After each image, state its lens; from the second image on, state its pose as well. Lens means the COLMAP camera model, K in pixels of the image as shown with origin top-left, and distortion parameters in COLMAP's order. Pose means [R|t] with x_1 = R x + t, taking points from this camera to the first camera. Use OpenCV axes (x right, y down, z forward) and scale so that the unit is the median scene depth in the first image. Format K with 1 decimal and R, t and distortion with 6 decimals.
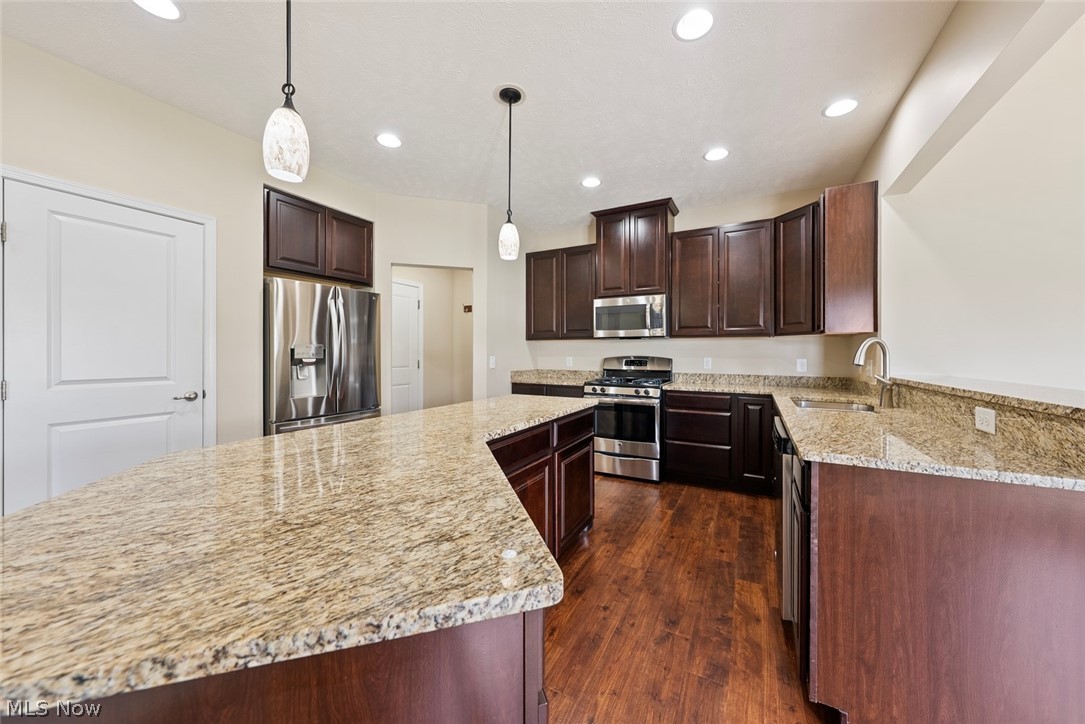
lens RADIAL K [[382.3, 0, 548.1], [0, 382.3, 355.3], [0, 0, 1]] dist [-0.002620, -0.000349]
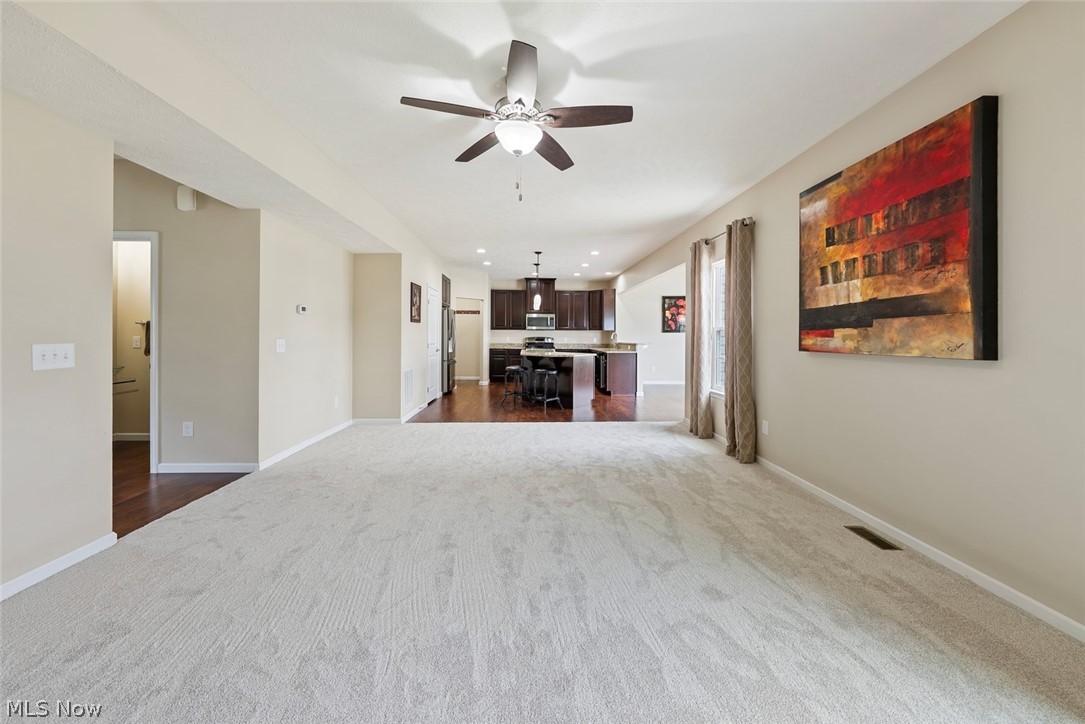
lens RADIAL K [[389.6, 0, 545.2], [0, 389.6, 336.9], [0, 0, 1]] dist [-0.001501, -0.000211]
pose [[0.859783, 0.001679, 0.510656, -1.317960], [-0.001813, 0.999998, -0.000234, 0.002519], [-0.510656, -0.000725, 0.859785, -1.519940]]
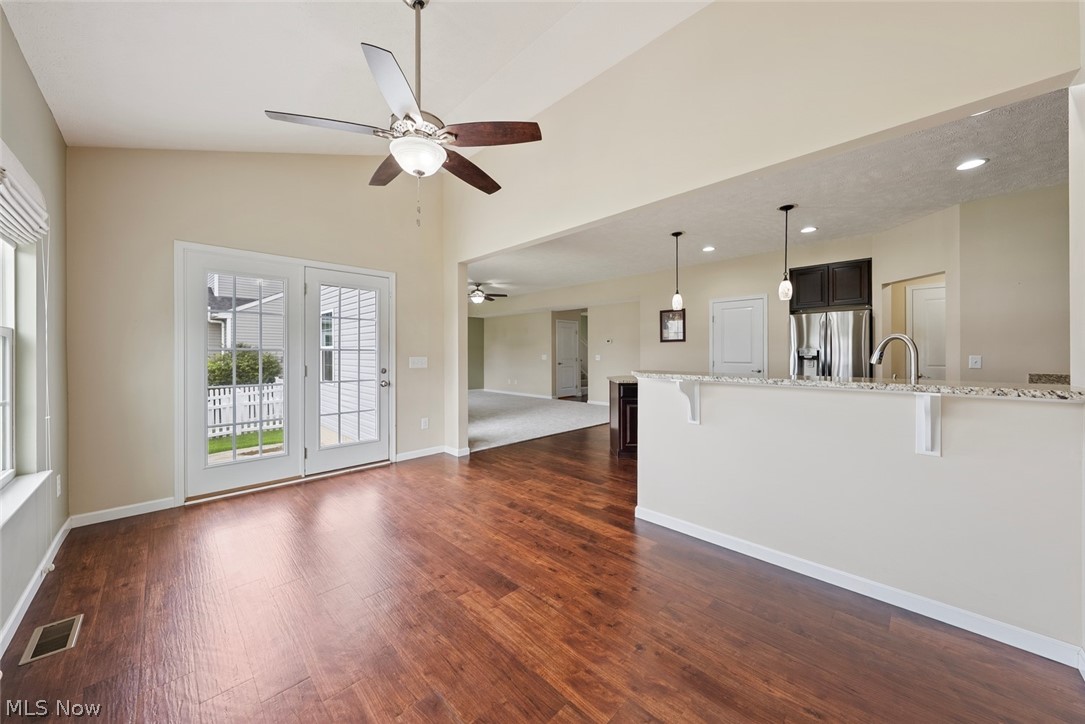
lens RADIAL K [[381.2, 0, 549.3], [0, 381.2, 352.7], [0, 0, 1]] dist [-0.000769, -0.000049]
pose [[-0.284885, -0.003092, -0.958557, 1.330398], [-0.003492, 0.999992, -0.002188, 0.002682], [0.958555, 0.002724, -0.284893, 0.310579]]
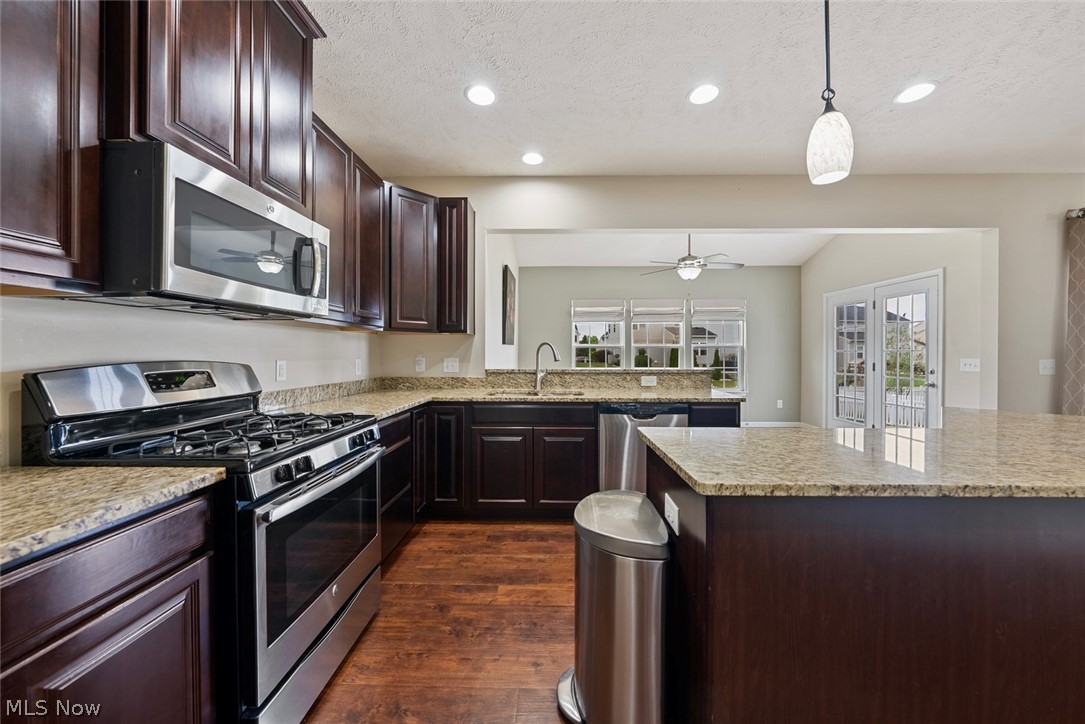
lens RADIAL K [[381.2, 0, 549.3], [0, 381.2, 352.7], [0, 0, 1]] dist [-0.000769, -0.000049]
pose [[-0.458635, -0.004145, 0.888615, -0.281360], [0.001229, 0.999985, 0.005298, -0.008303], [-0.888624, 0.003522, -0.458623, 1.109146]]
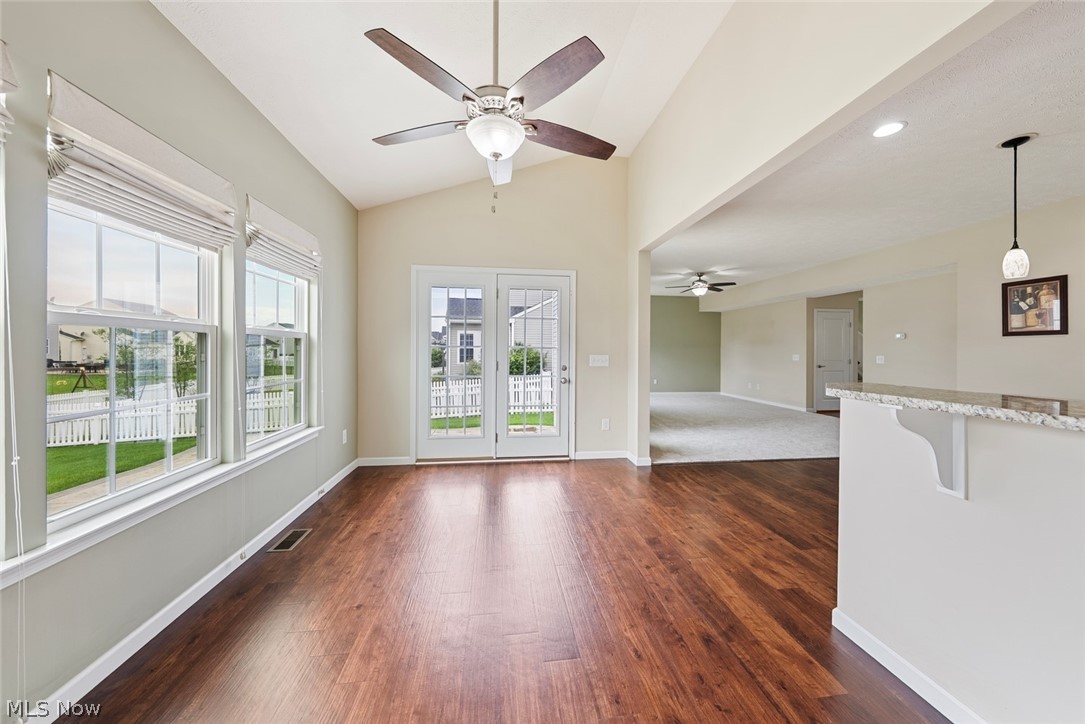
lens RADIAL K [[383.2, 0, 550.7], [0, 383.2, 350.1], [0, 0, 1]] dist [-0.001374, -0.000170]
pose [[-0.808638, -0.008975, -0.588238, 1.069381], [-0.011972, 0.999928, 0.001201, 0.000214], [0.588185, 0.008014, -0.808687, 0.445203]]
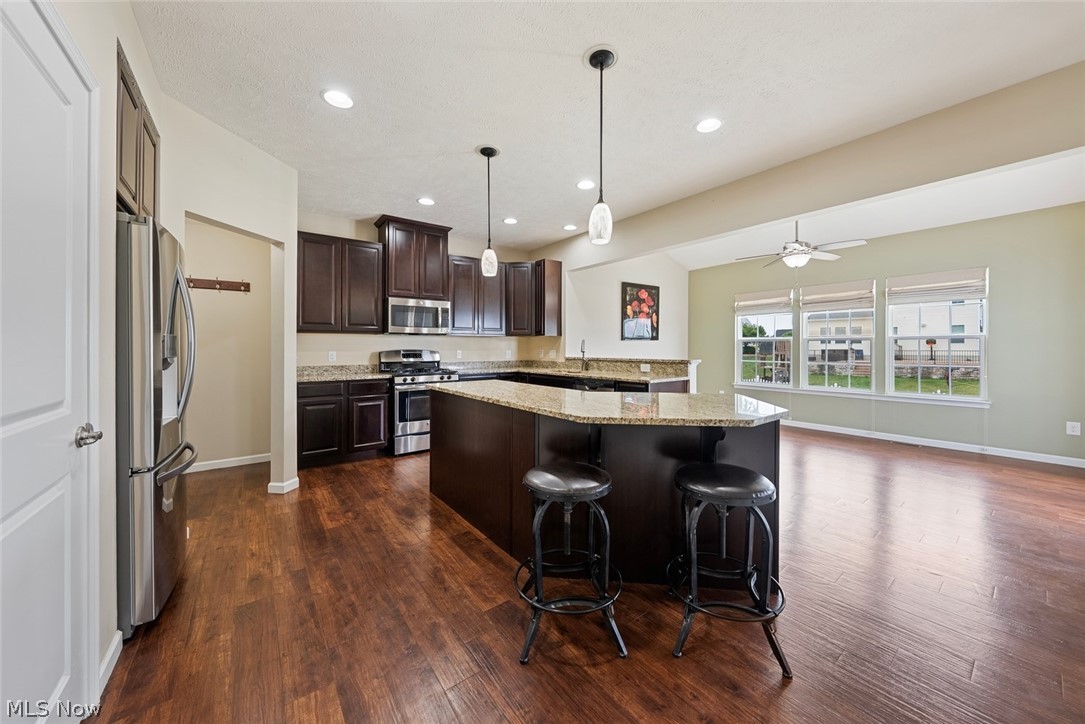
lens RADIAL K [[385.9, 0, 547.4], [0, 385.9, 346.7], [0, 0, 1]] dist [0.001274, -0.000137]
pose [[0.409355, -0.002974, 0.912370, -0.858242], [0.008435, 0.999964, -0.000524, -0.003421], [-0.912336, 0.007910, 0.409366, 0.186212]]
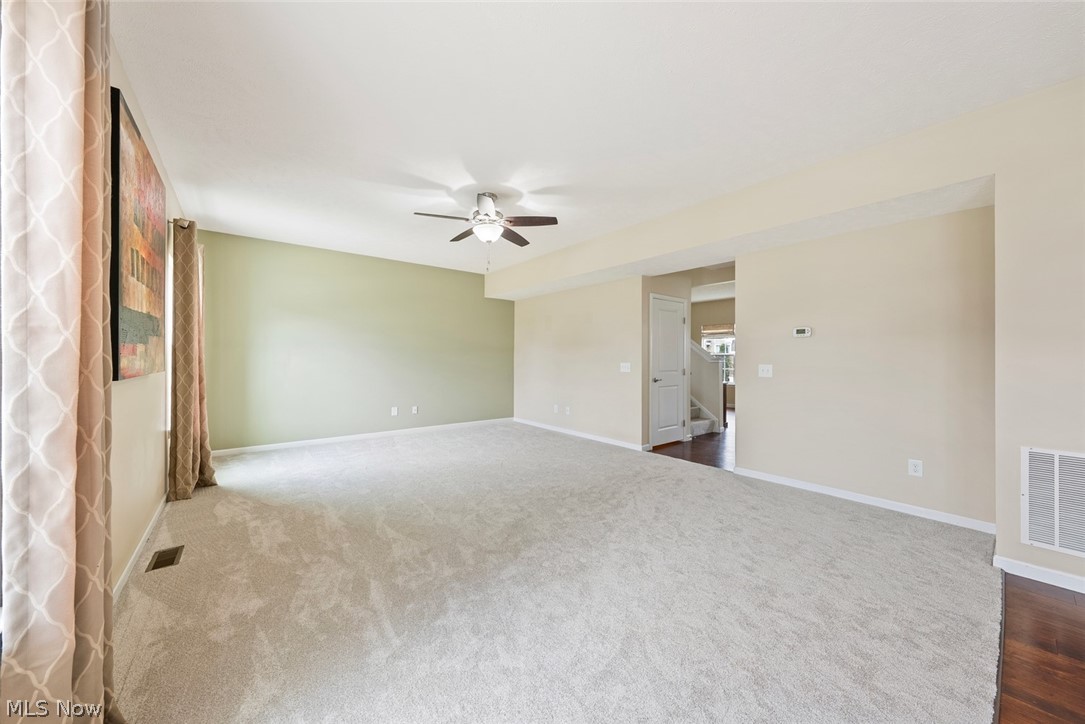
lens RADIAL K [[382.3, 0, 548.1], [0, 382.3, 355.3], [0, 0, 1]] dist [-0.002620, -0.000349]
pose [[-0.389857, -0.011743, -0.920800, -0.054625], [-0.010221, 0.999912, -0.008424, -0.000179], [0.920819, 0.006128, -0.389943, -0.293878]]
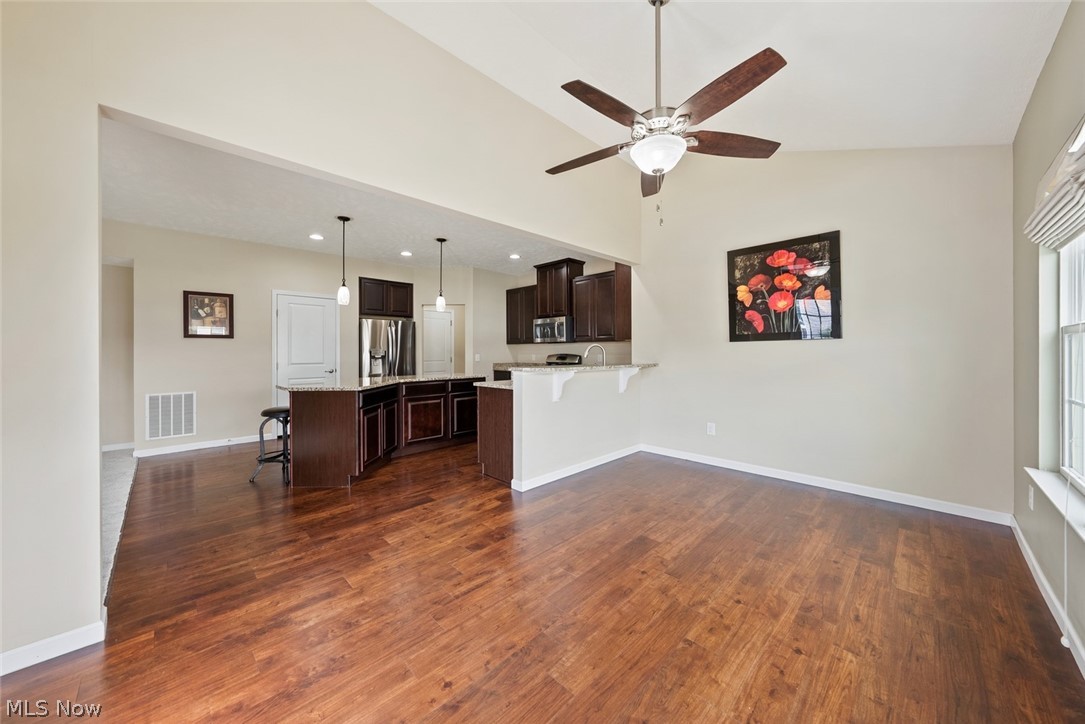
lens RADIAL K [[383.9, 0, 546.2], [0, 383.9, 352.0], [0, 0, 1]] dist [-0.001626, -0.000112]
pose [[0.957984, -0.005675, -0.286767, 0.803454], [0.003956, 0.999971, -0.006572, 0.006122], [0.286796, 0.005161, 0.957978, -0.707764]]
